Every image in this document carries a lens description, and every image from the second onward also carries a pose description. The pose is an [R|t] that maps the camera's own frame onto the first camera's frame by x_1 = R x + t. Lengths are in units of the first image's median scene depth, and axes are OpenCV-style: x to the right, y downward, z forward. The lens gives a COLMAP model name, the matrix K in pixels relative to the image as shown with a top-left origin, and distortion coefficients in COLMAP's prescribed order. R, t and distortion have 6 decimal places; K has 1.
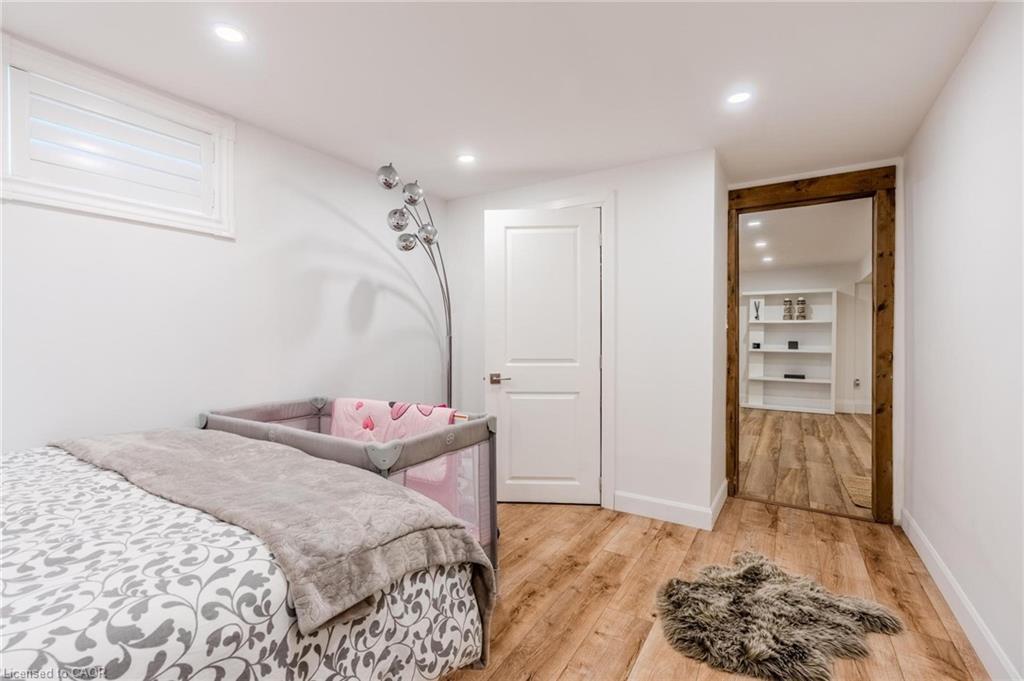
lens RADIAL K [[464.9, 0, 508.1], [0, 464.9, 336.6], [0, 0, 1]] dist [0.000175, 0.000592]
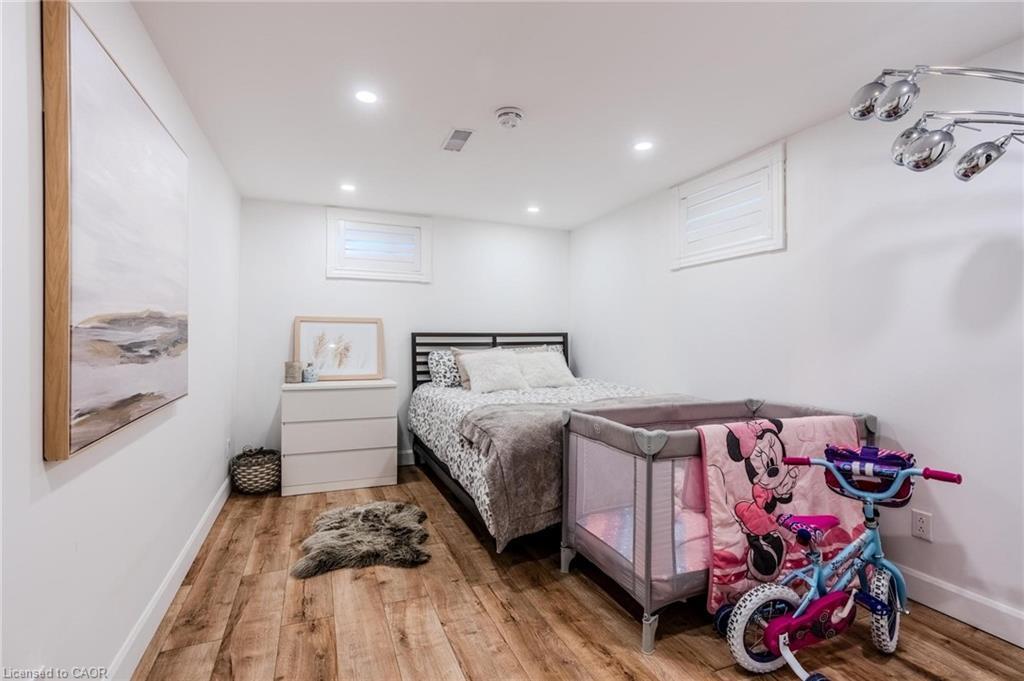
lens RADIAL K [[464.9, 0, 508.5], [0, 464.9, 341.9], [0, 0, 1]] dist [0.000175, 0.000592]
pose [[-0.588027, 0.007514, -0.808806, 0.750117], [-0.000398, 0.999954, 0.009579, -0.001976], [0.808841, 0.005954, -0.587997, 1.235973]]
